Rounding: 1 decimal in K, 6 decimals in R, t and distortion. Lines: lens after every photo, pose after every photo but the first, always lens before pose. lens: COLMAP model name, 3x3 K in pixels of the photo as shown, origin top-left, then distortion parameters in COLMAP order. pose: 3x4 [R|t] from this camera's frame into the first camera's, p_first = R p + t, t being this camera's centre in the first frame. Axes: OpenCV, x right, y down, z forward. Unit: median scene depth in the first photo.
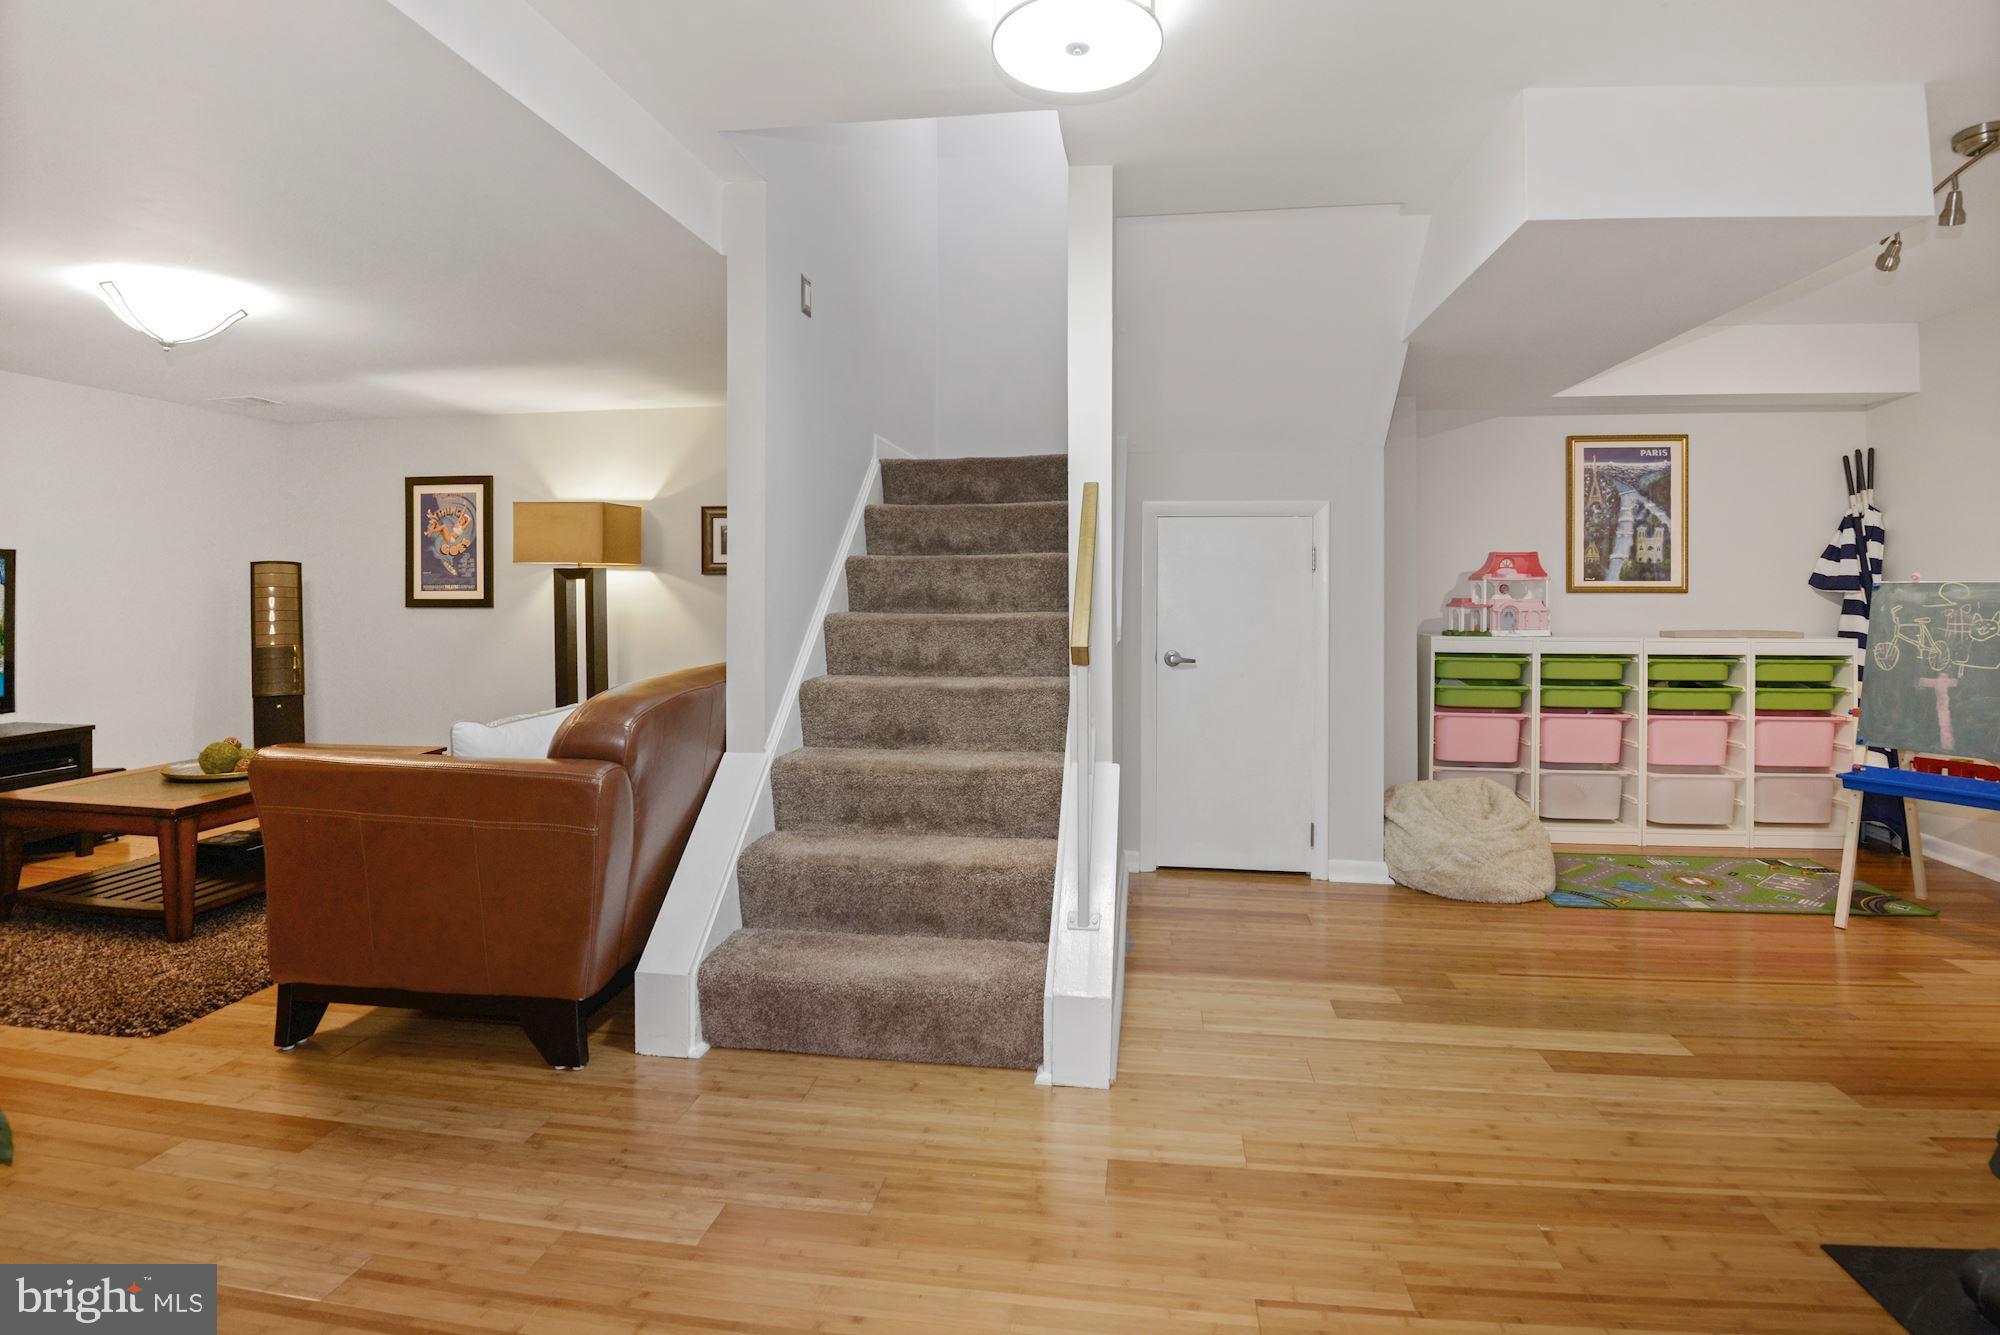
lens RADIAL K [[969.2, 0, 1022.0], [0, 969.2, 578.6], [0, 0, 1]] dist [-0.035603, -0.001287]
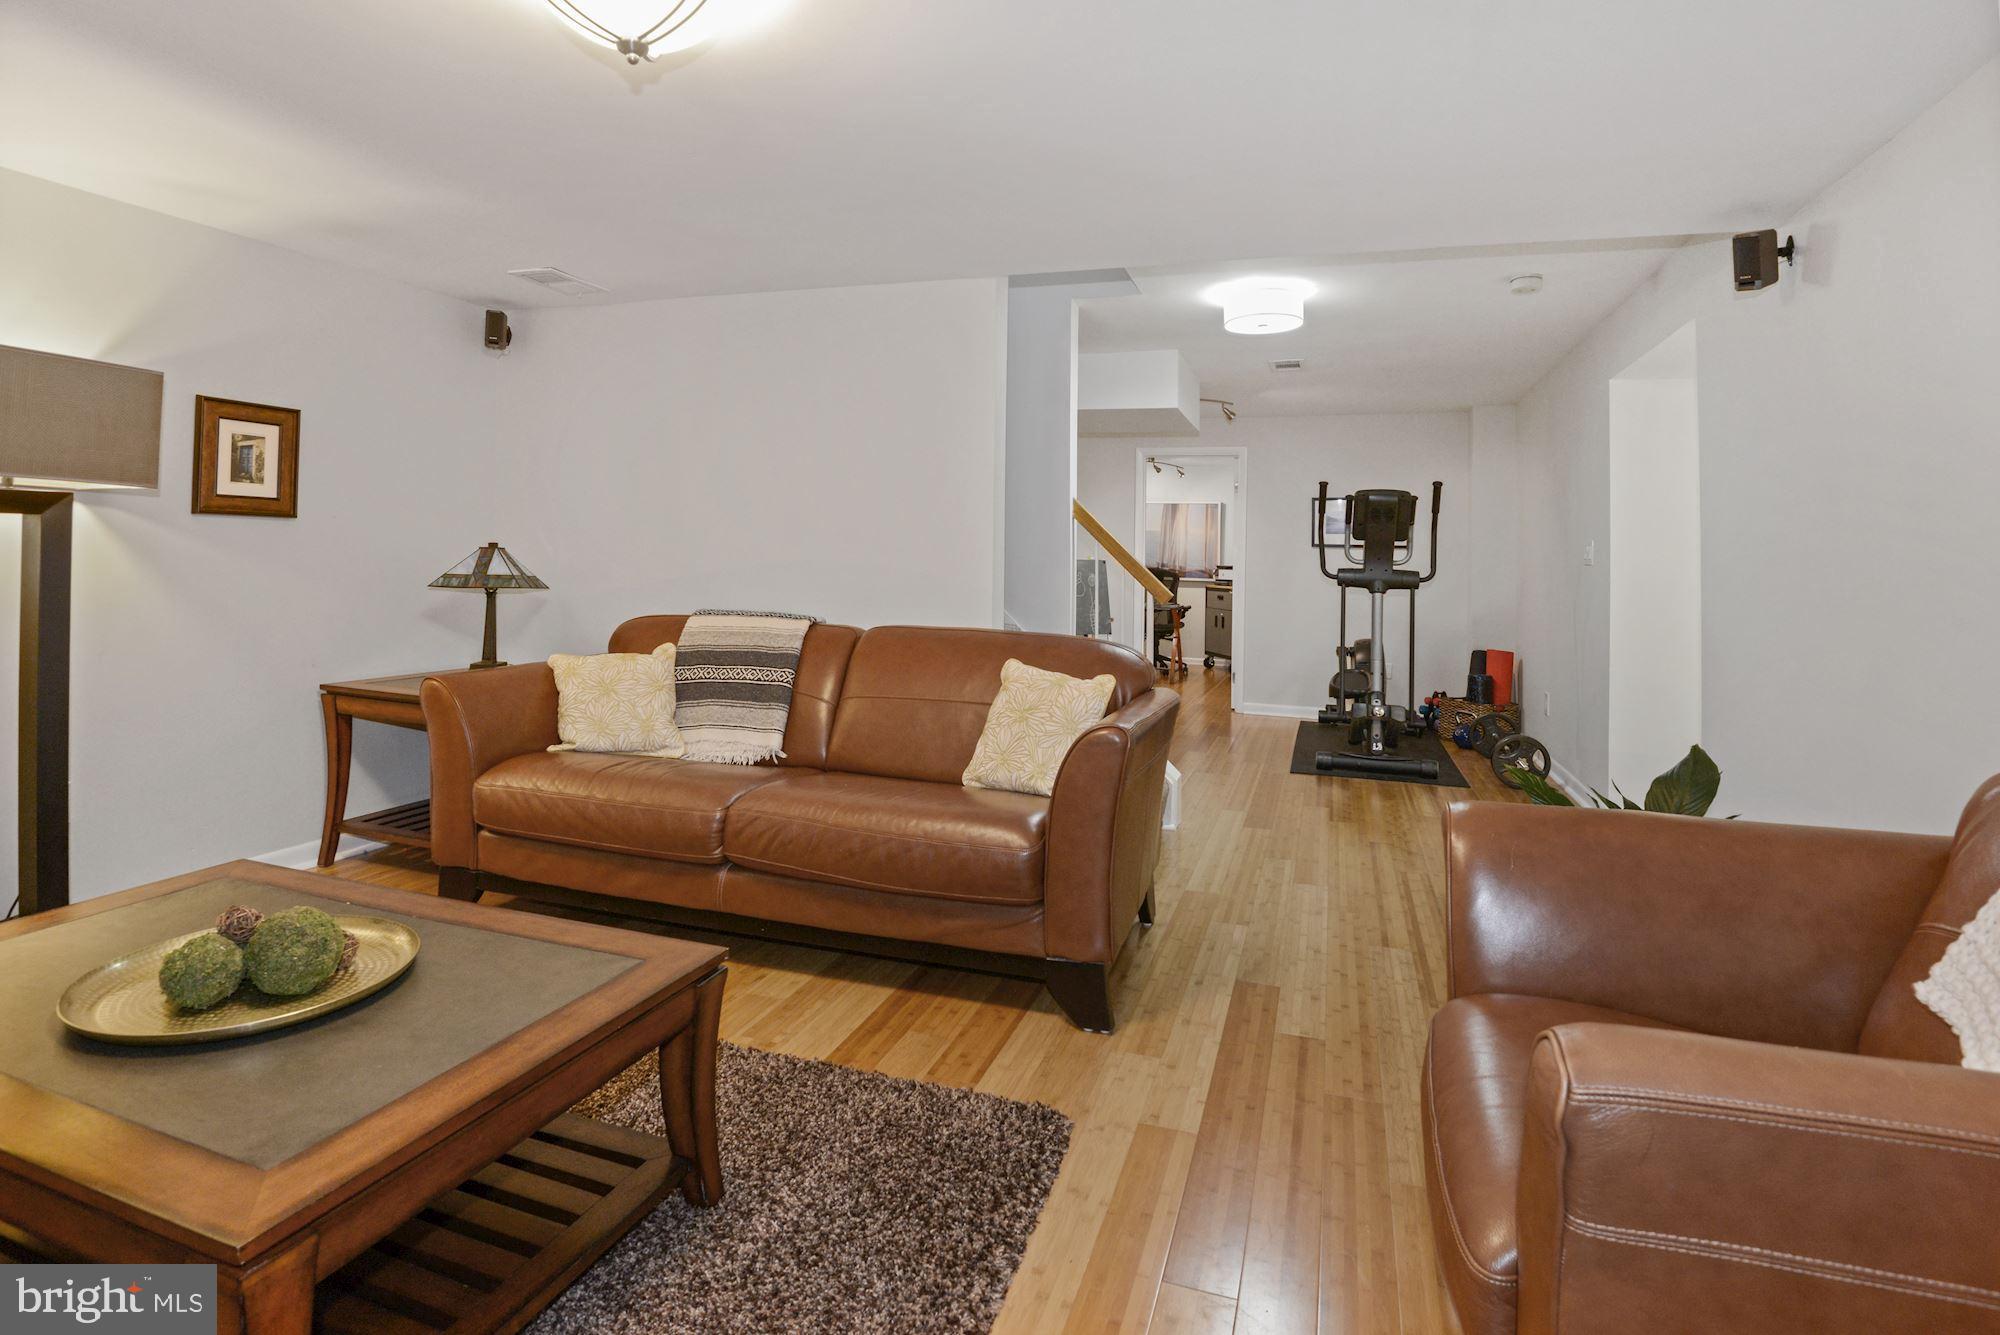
lens RADIAL K [[969.2, 0, 987.8], [0, 969.2, 515.7], [0, 0, 1]] dist [-0.035603, -0.001287]
pose [[0.197361, 0.046511, 0.979227, -1.004588], [-0.039149, 0.998451, -0.039534, 0.002258], [-0.979549, -0.030533, 0.198876, 0.518421]]
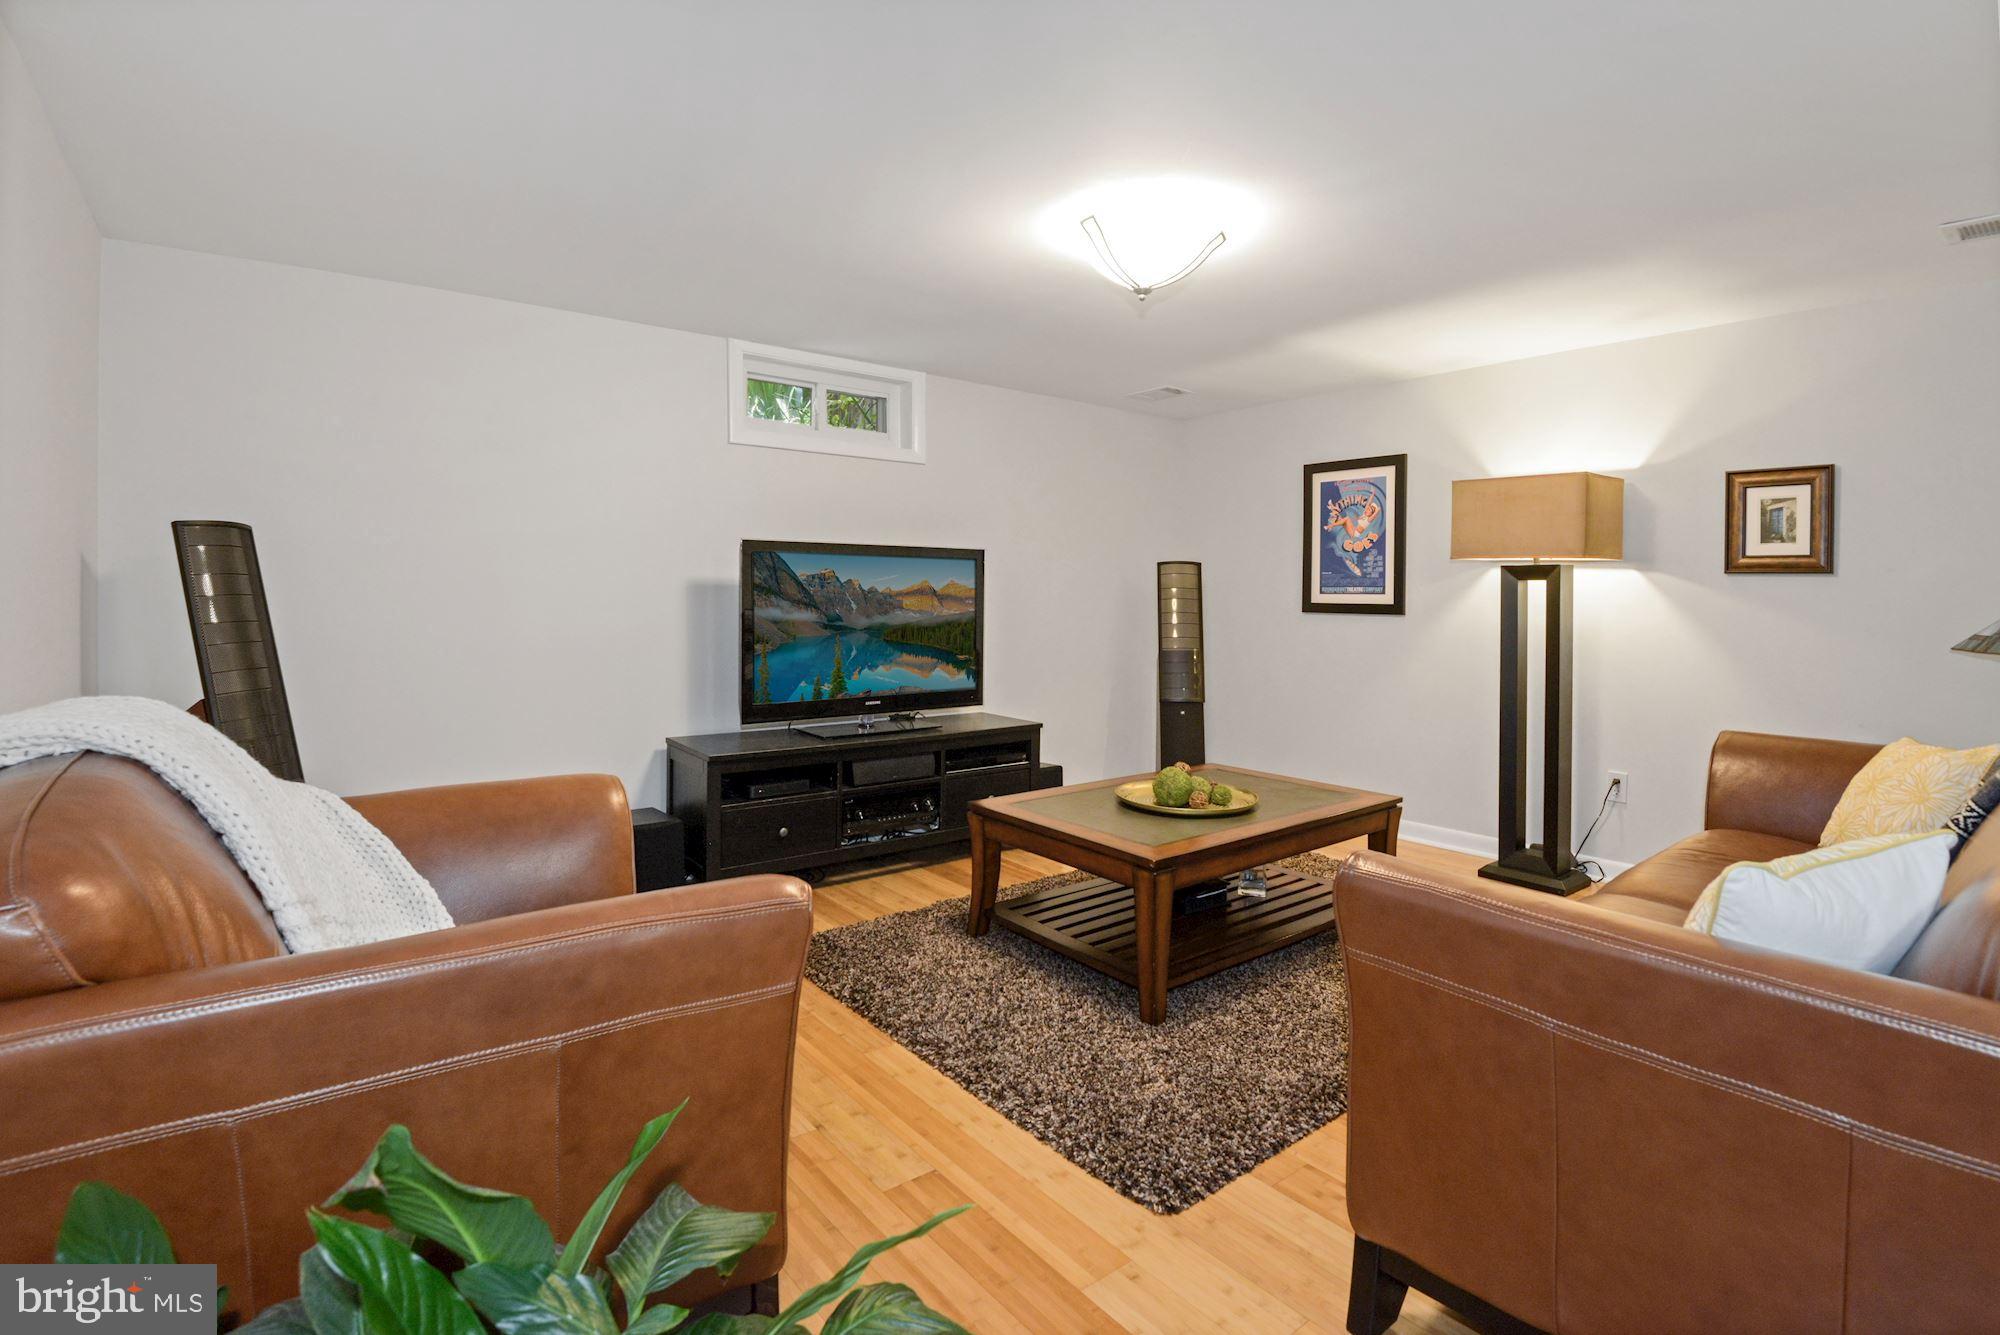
lens RADIAL K [[969.2, 0, 1014.6], [0, 969.2, 598.7], [0, 0, 1]] dist [-0.035603, -0.001287]
pose [[0.723159, 0.013580, -0.690548, -0.291598], [-0.002615, 0.999853, 0.016924, 0.004248], [0.690676, -0.010433, 0.723089, 0.221878]]
